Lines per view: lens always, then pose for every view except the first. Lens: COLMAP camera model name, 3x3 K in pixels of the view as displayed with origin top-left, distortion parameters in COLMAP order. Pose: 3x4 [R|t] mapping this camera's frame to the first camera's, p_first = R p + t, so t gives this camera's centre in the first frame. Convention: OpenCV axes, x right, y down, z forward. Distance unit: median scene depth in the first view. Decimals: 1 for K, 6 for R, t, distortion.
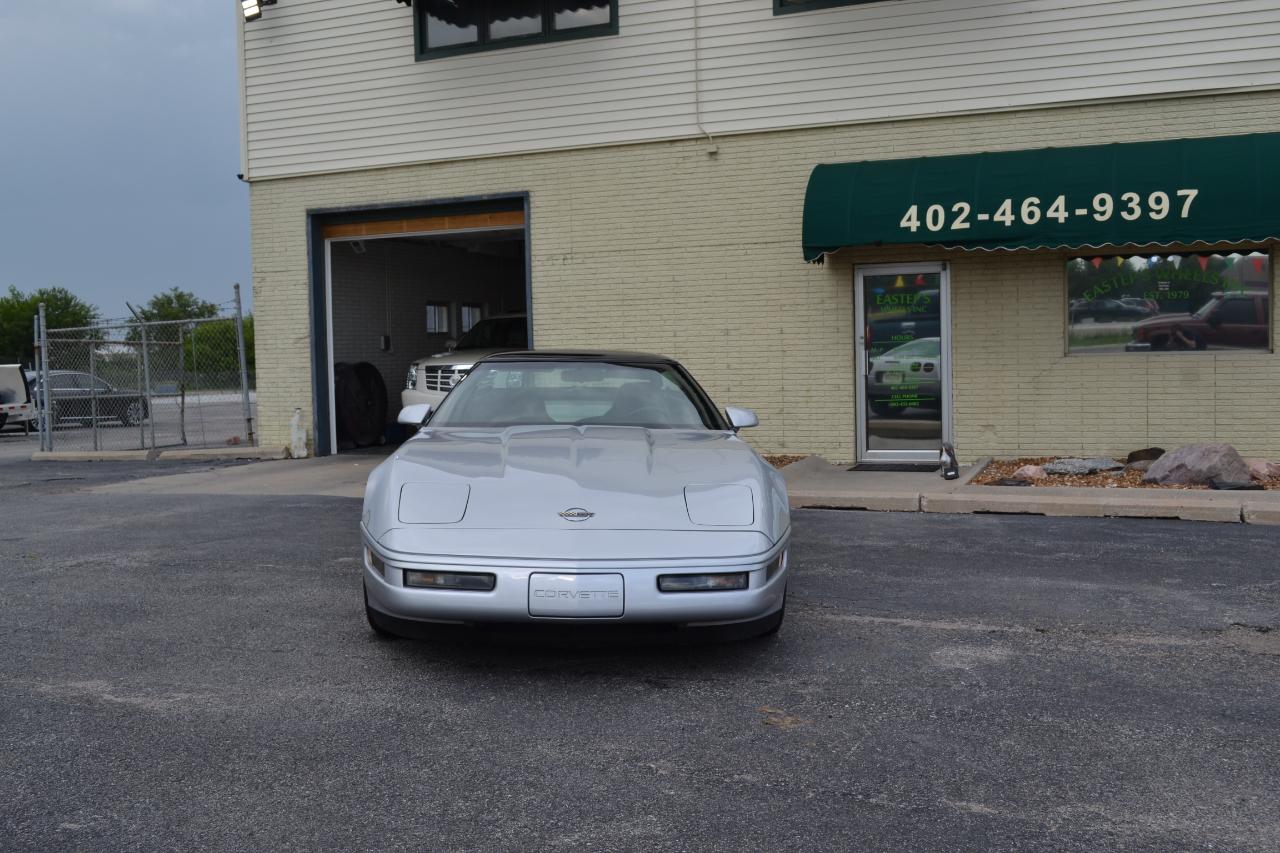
lens RADIAL K [[1323.5, 0, 640.0], [0, 1323.5, 426.5], [0, 0, 1]] dist [-0.053948, 0.000147]
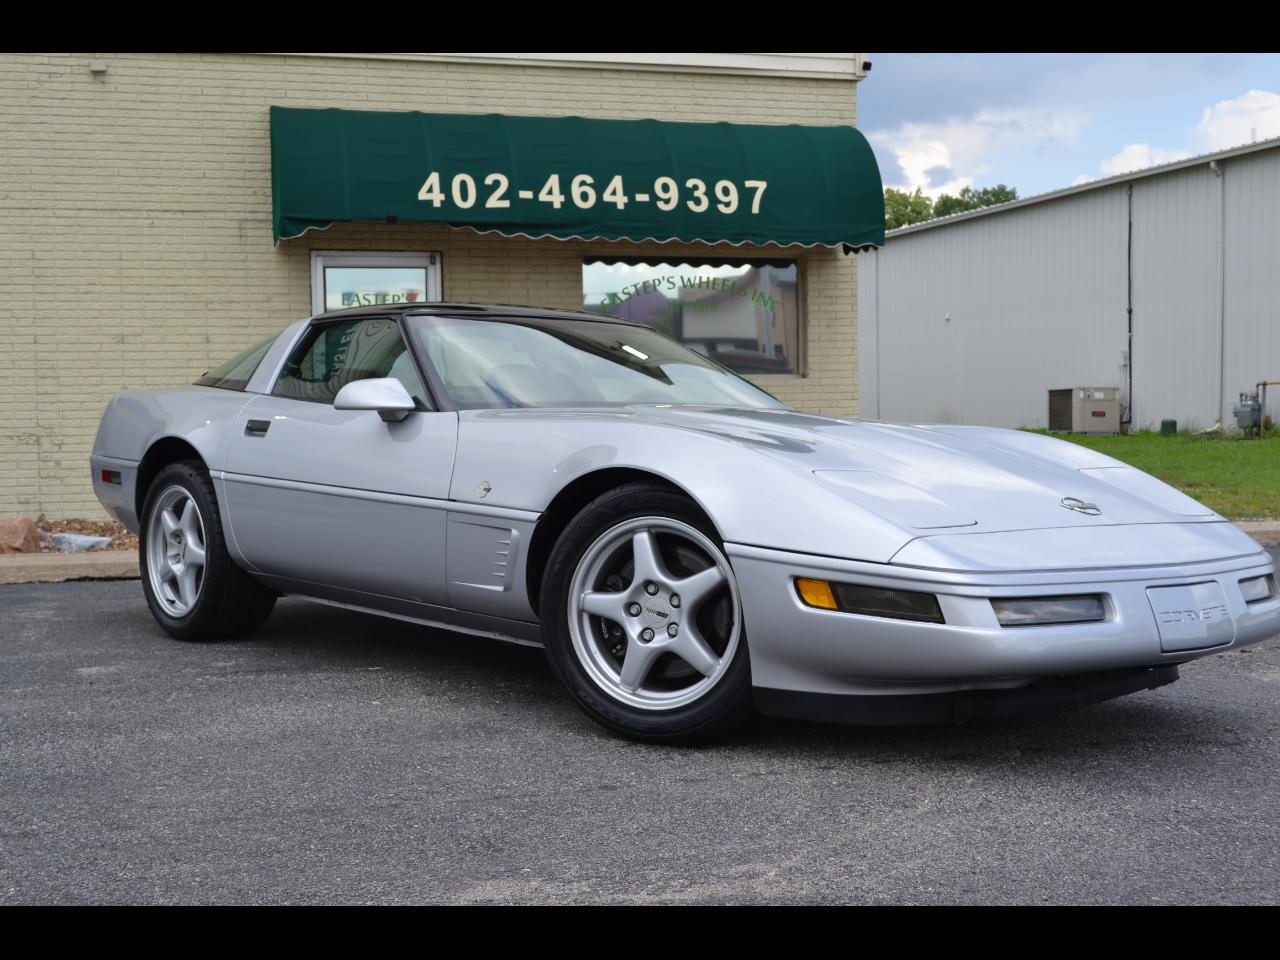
lens RADIAL K [[1667.6, 0, 640.0], [0, 1667.6, 480.0], [0, 0, 1]] dist [-0.028232, 0.004654]
pose [[0.782352, -0.015190, 0.622651, -0.279160], [0.029803, 0.999470, -0.013065, 0.021820], [-0.622123, 0.028778, 0.782391, 0.183326]]
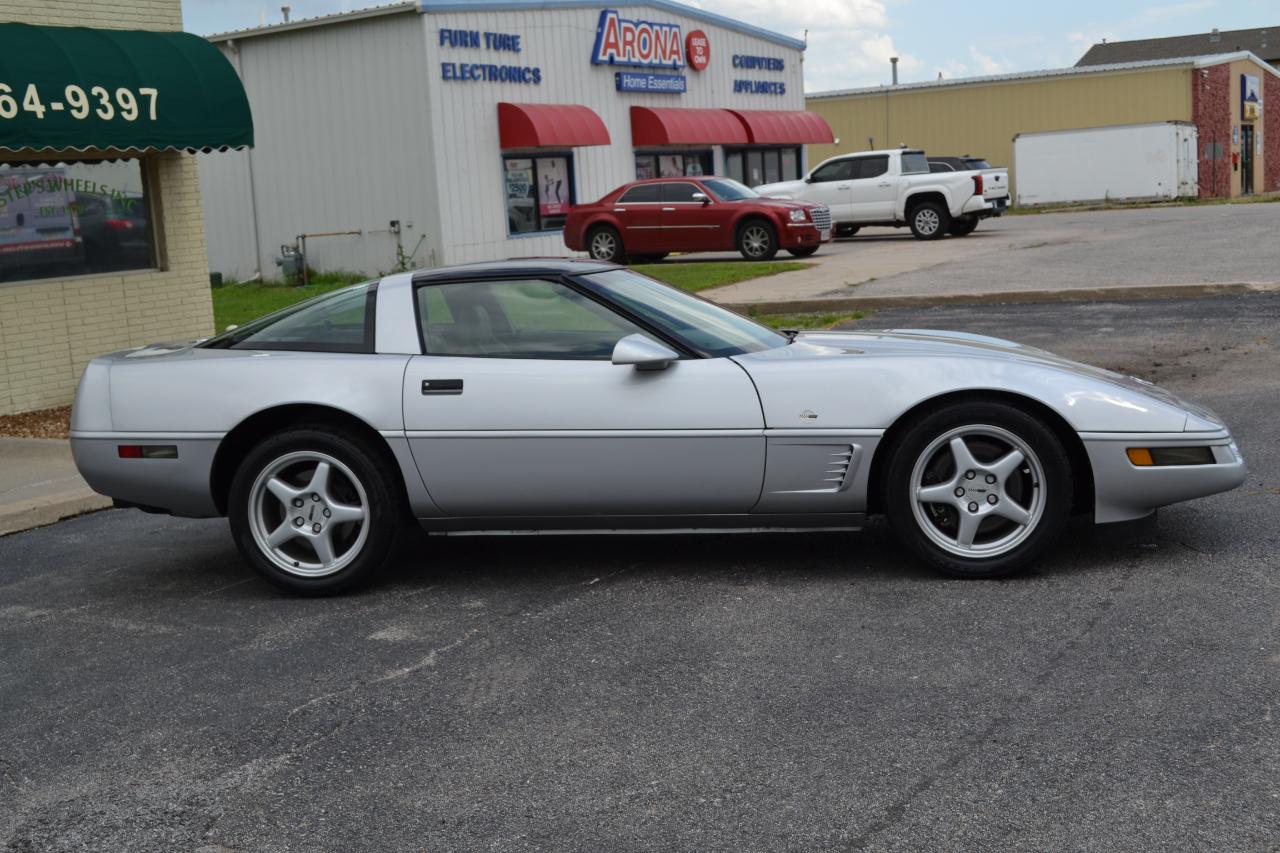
lens RADIAL K [[1536.7, 0, 640.0], [0, 1536.7, 426.5], [0, 0, 1]] dist [-0.041746, 0.018470]
pose [[0.175199, -0.136316, 0.975050, -0.498918], [0.116158, 0.986313, 0.117019, -0.032926], [-0.977657, 0.092759, 0.188636, 0.441922]]
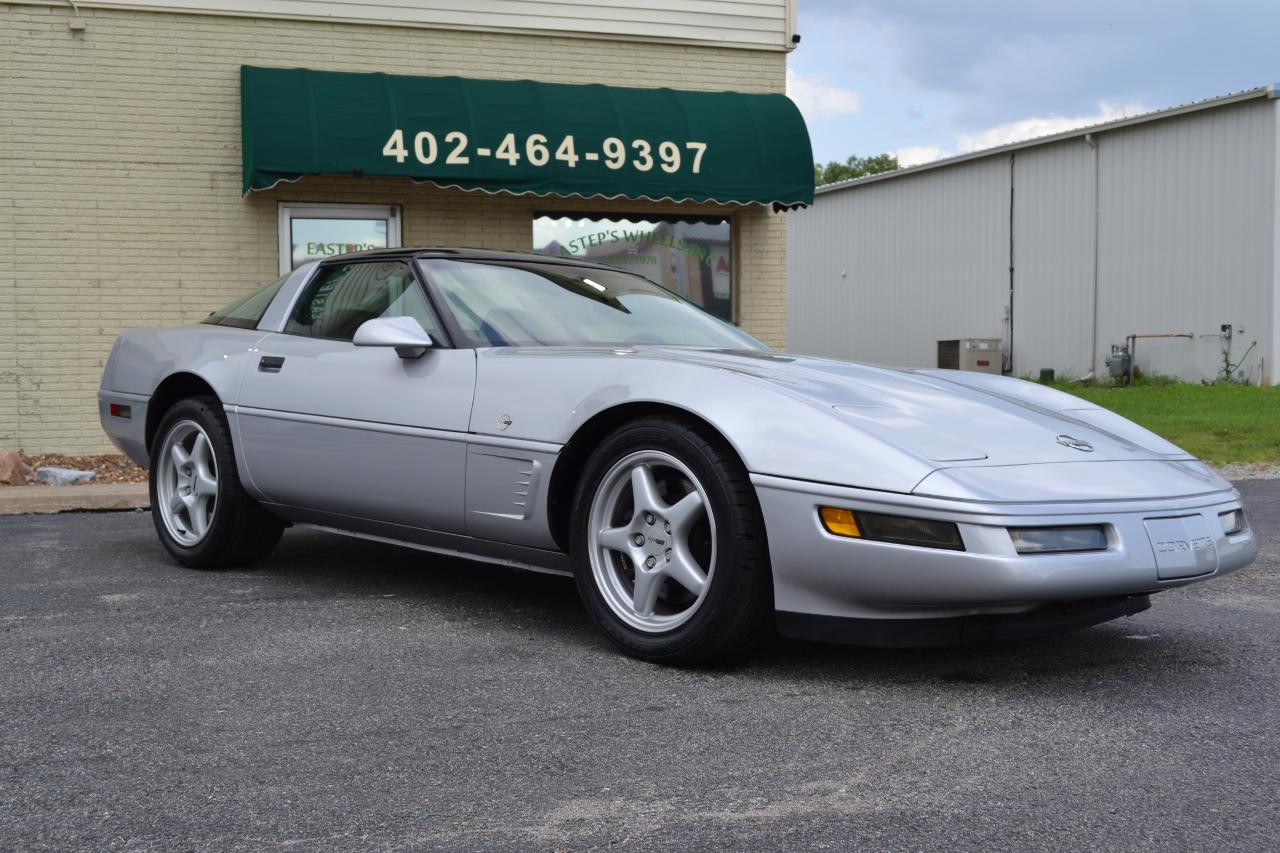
lens RADIAL K [[1536.7, 0, 640.0], [0, 1536.7, 426.5], [0, 0, 1]] dist [-0.041746, 0.018470]
pose [[0.743856, -0.013186, 0.668210, -0.291218], [0.025480, 0.999638, -0.008638, 0.022355], [-0.667854, 0.023452, 0.743923, 0.206945]]
